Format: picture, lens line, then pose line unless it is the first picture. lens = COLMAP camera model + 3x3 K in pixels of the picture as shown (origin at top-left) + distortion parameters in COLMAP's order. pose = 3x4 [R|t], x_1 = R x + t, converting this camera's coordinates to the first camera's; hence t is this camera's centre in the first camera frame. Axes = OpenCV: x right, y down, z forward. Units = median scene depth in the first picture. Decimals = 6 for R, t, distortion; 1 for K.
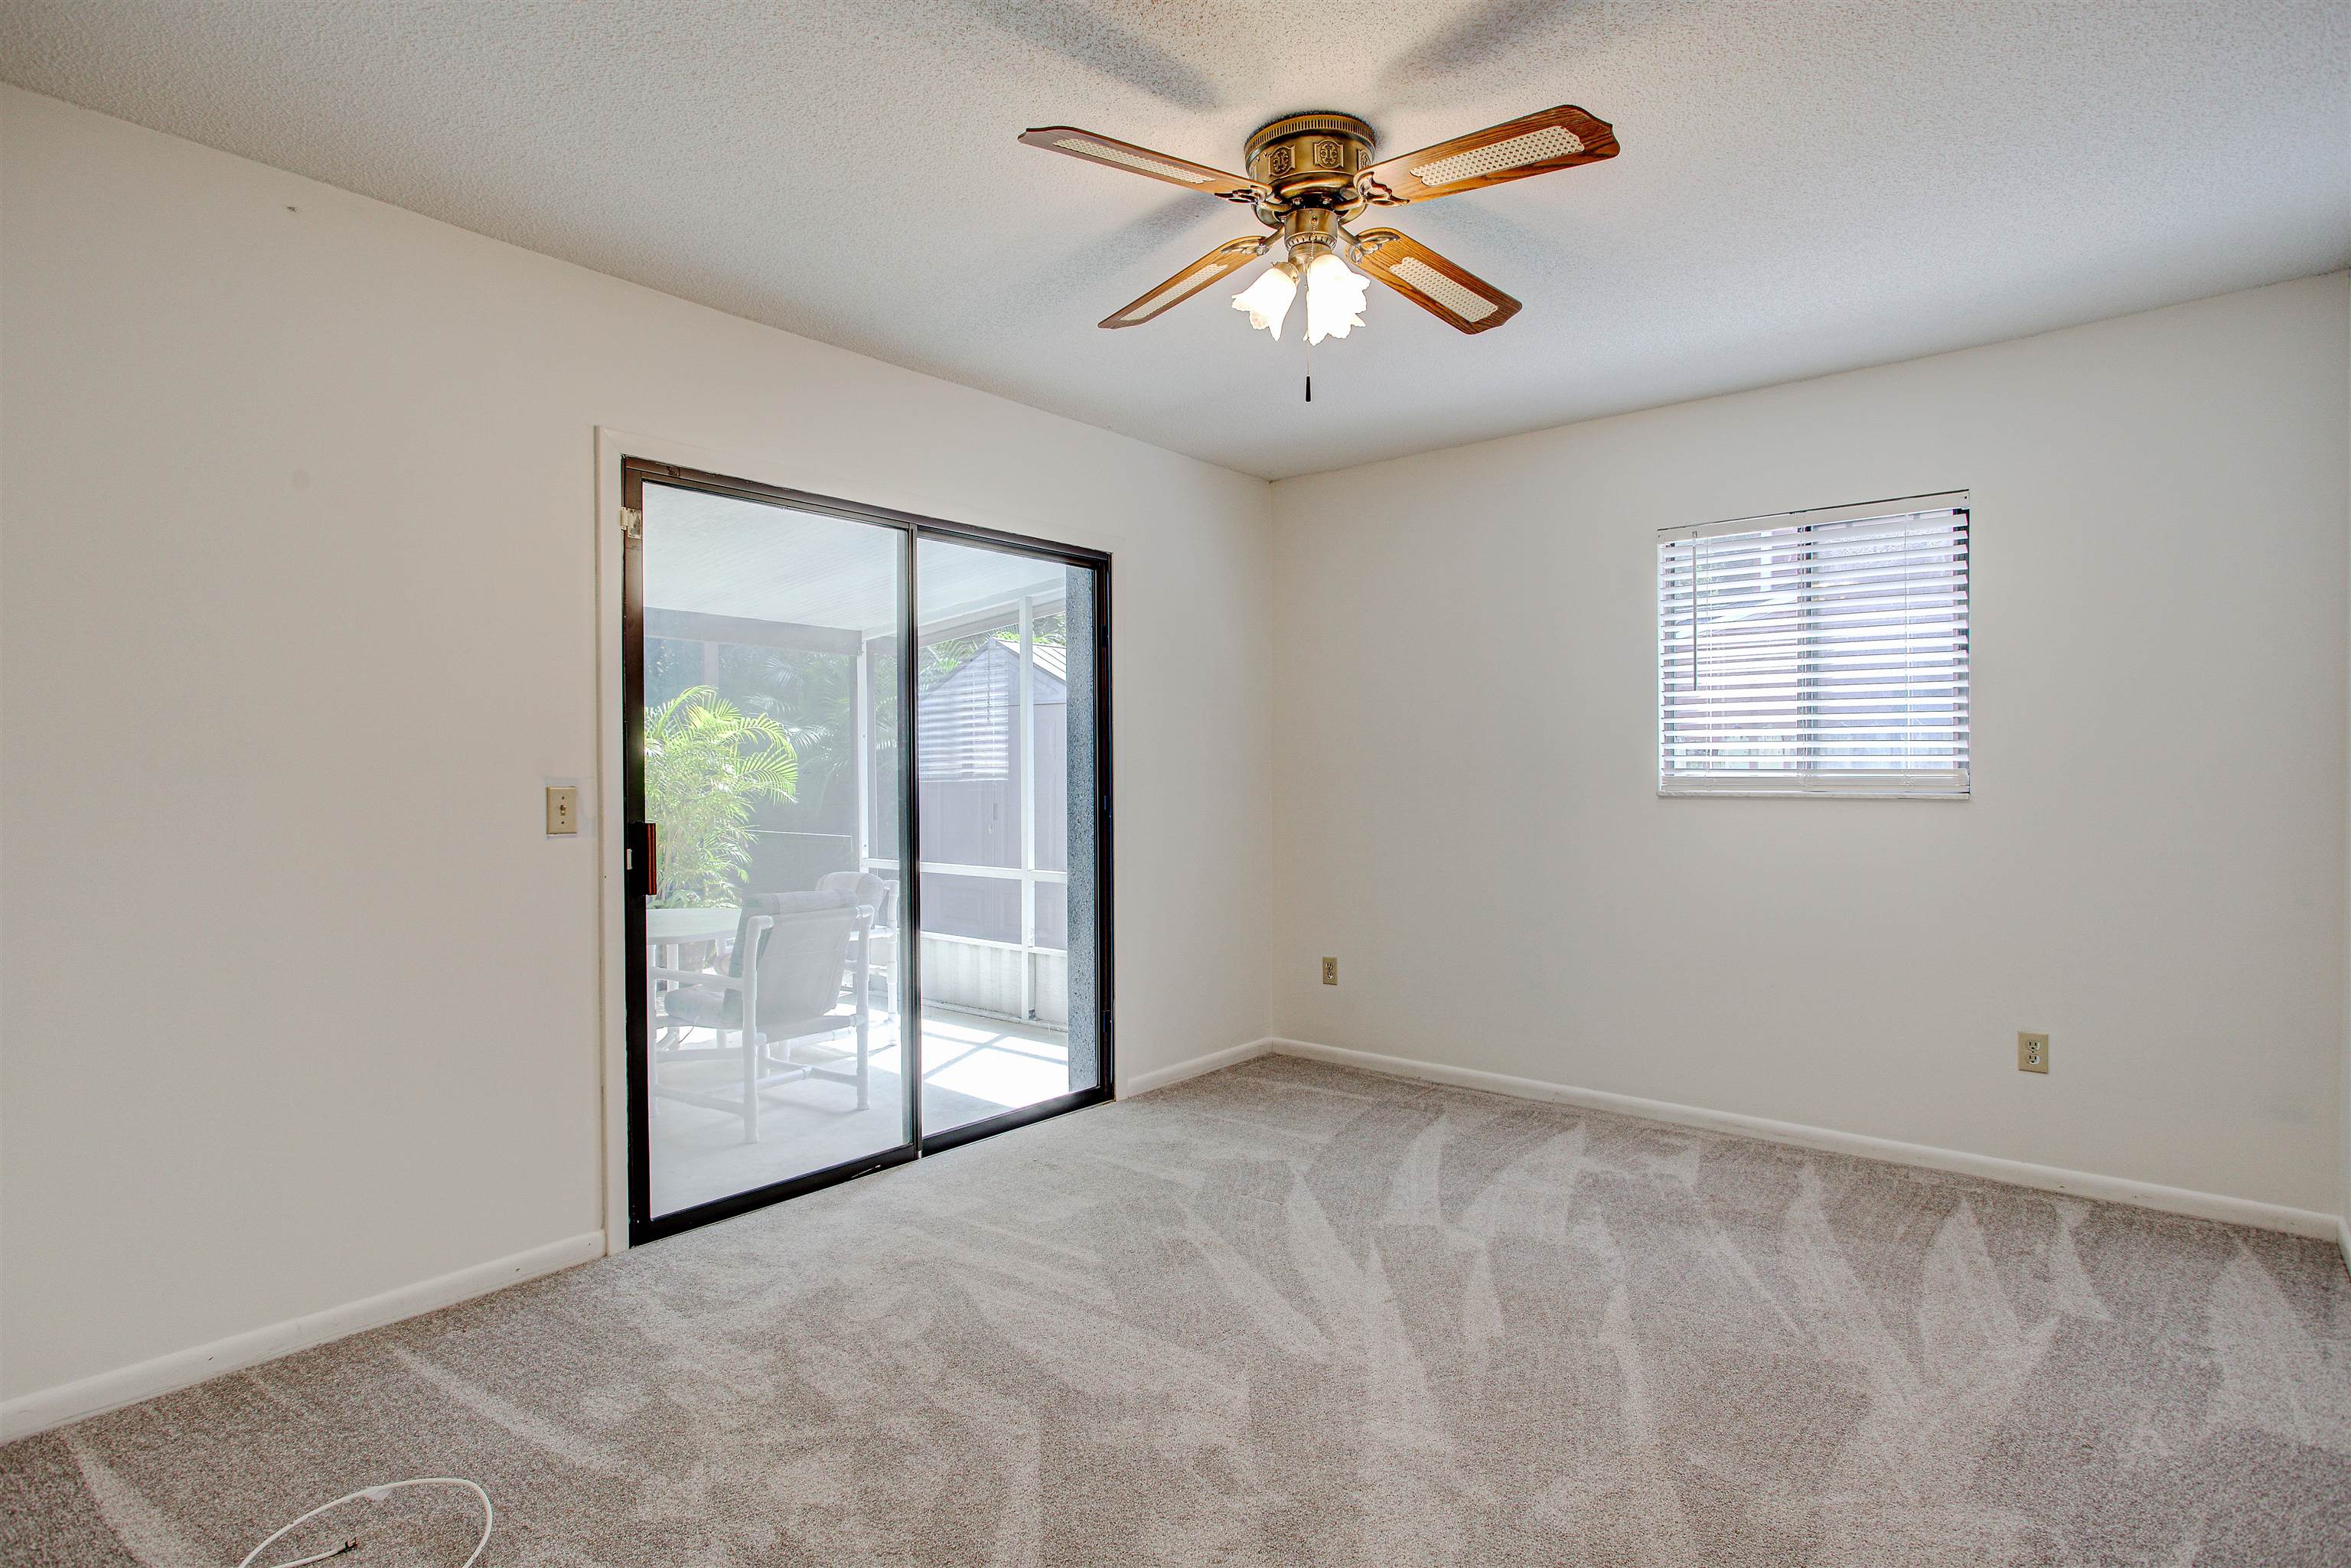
lens RADIAL K [[1177.5, 0, 1175.5], [0, 1177.5, 784.0], [0, 0, 1]] dist [-0.018449, 0.008481]
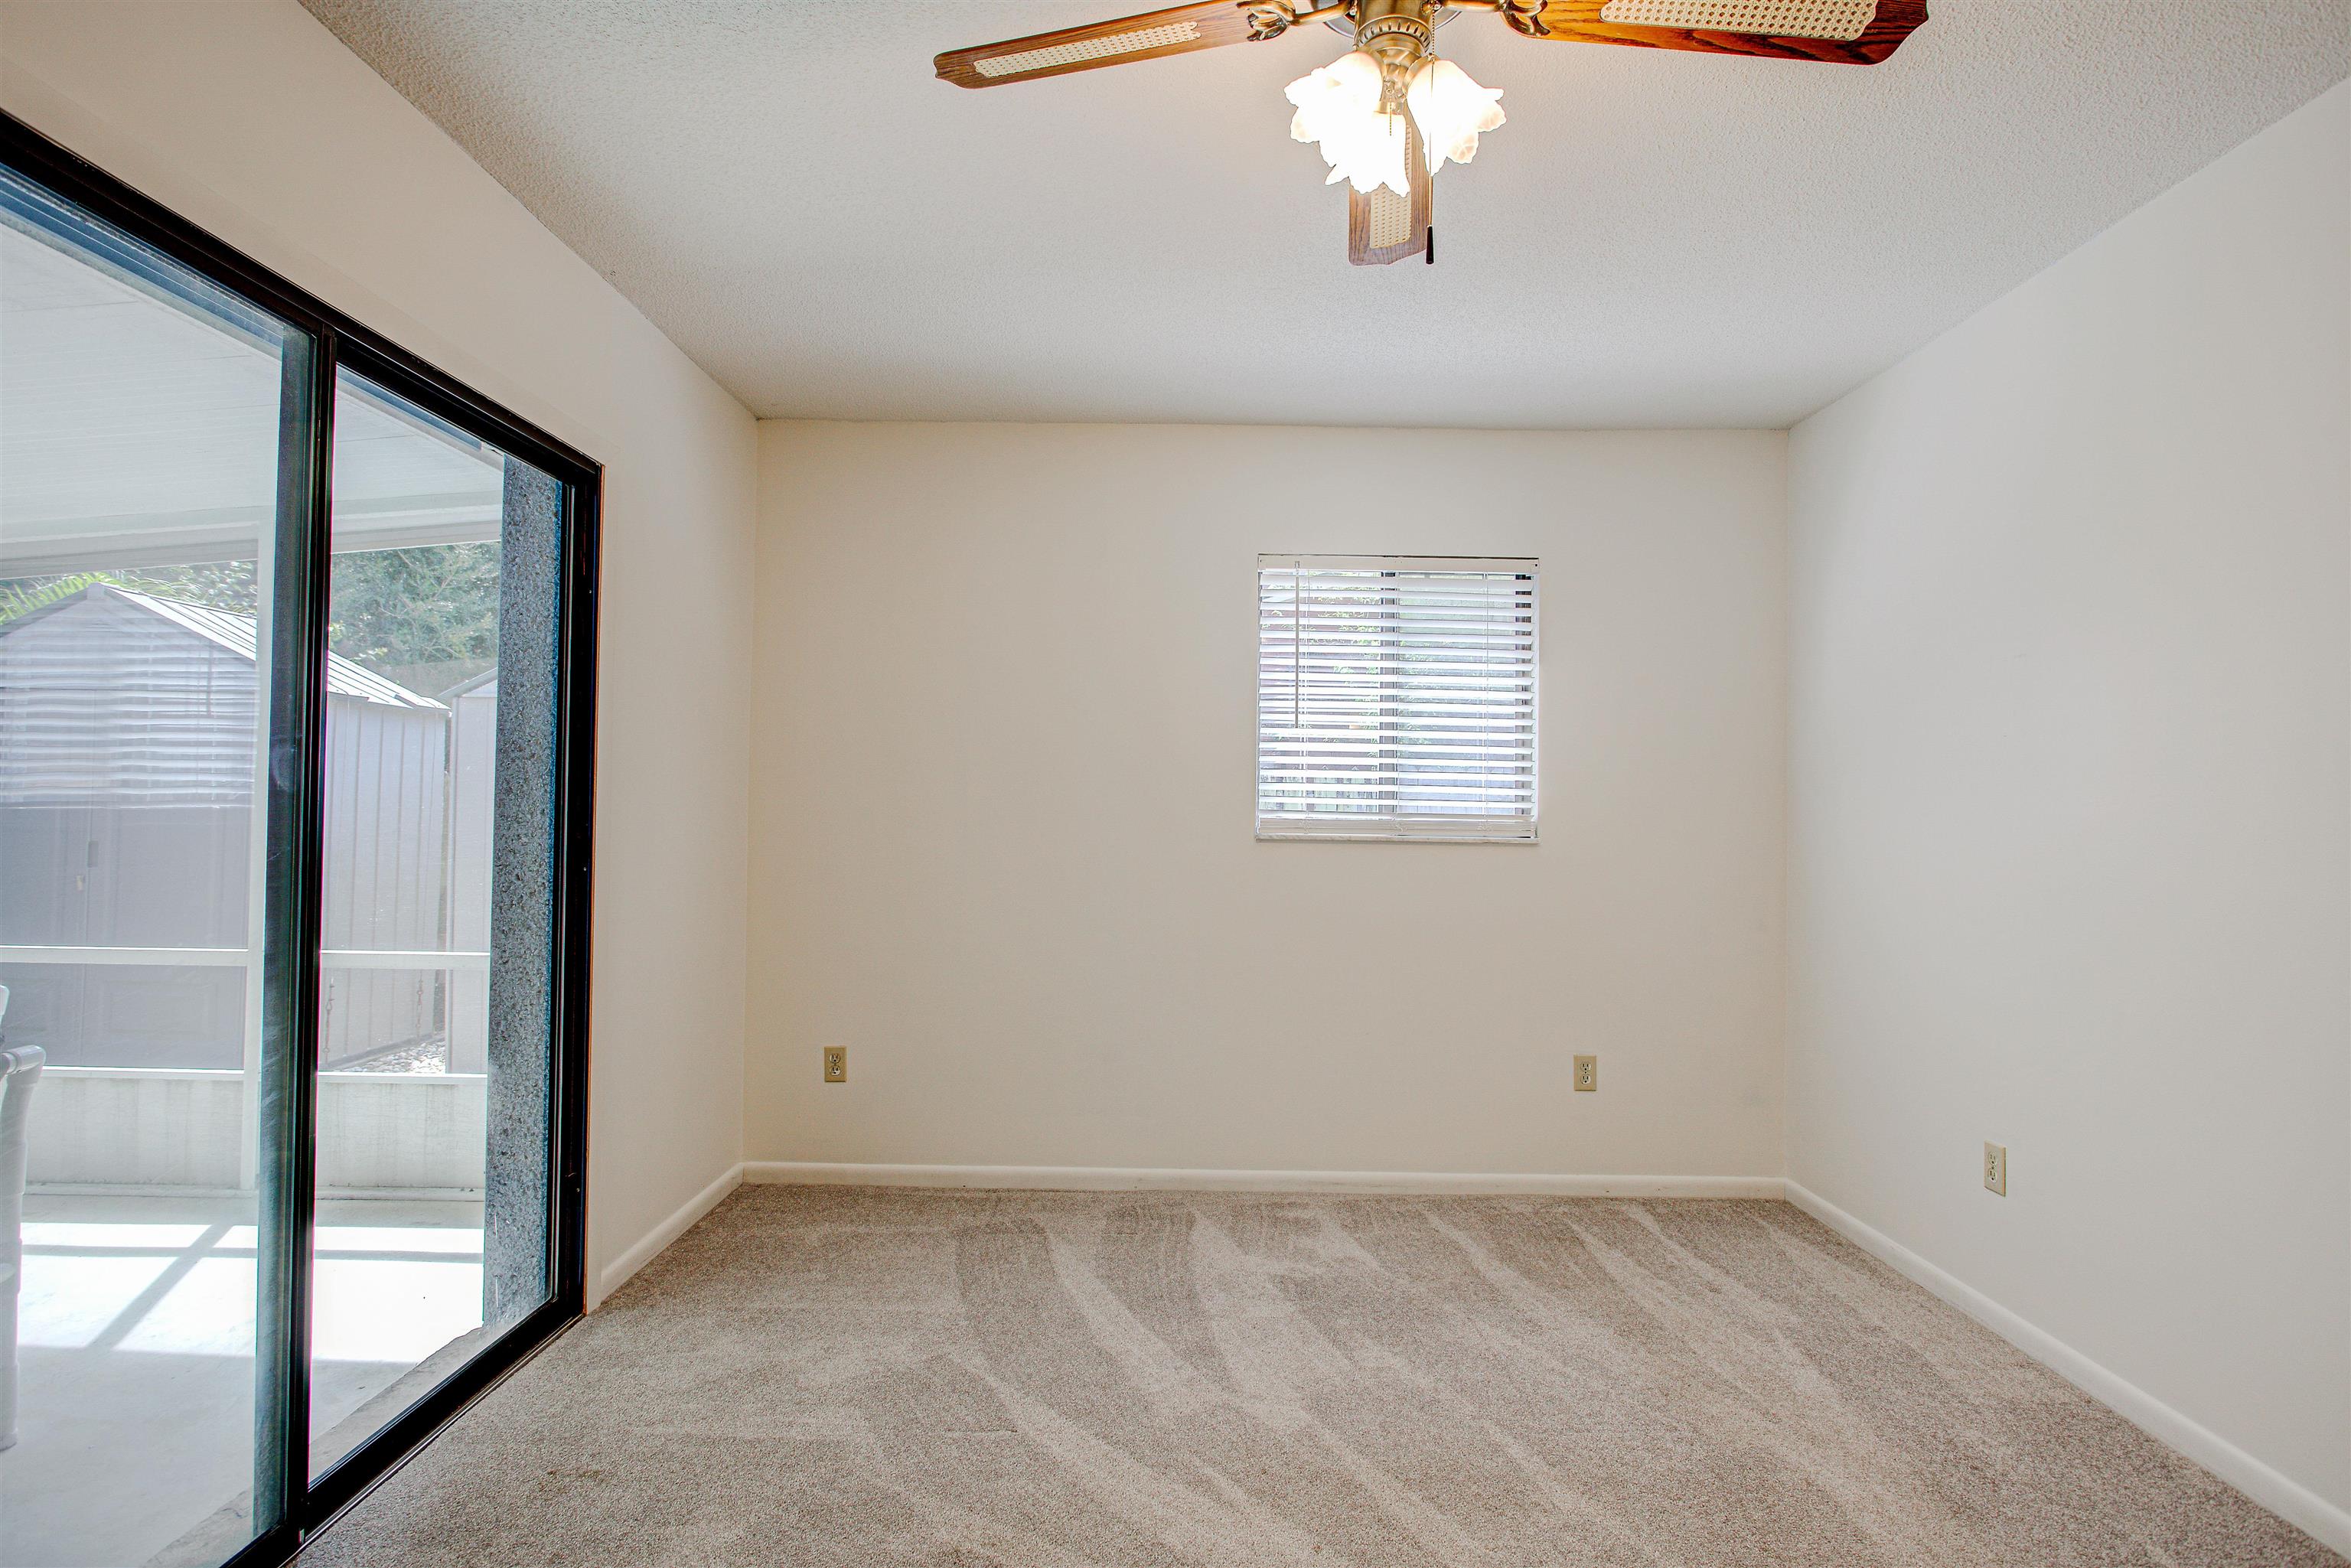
lens RADIAL K [[1177.5, 0, 1175.5], [0, 1177.5, 784.0], [0, 0, 1]] dist [-0.018449, 0.008481]
pose [[0.772979, 0.029014, 0.633768, -0.247899], [-0.011358, 0.999426, -0.031901, -0.002949], [-0.634330, 0.017461, 0.772865, 0.345193]]
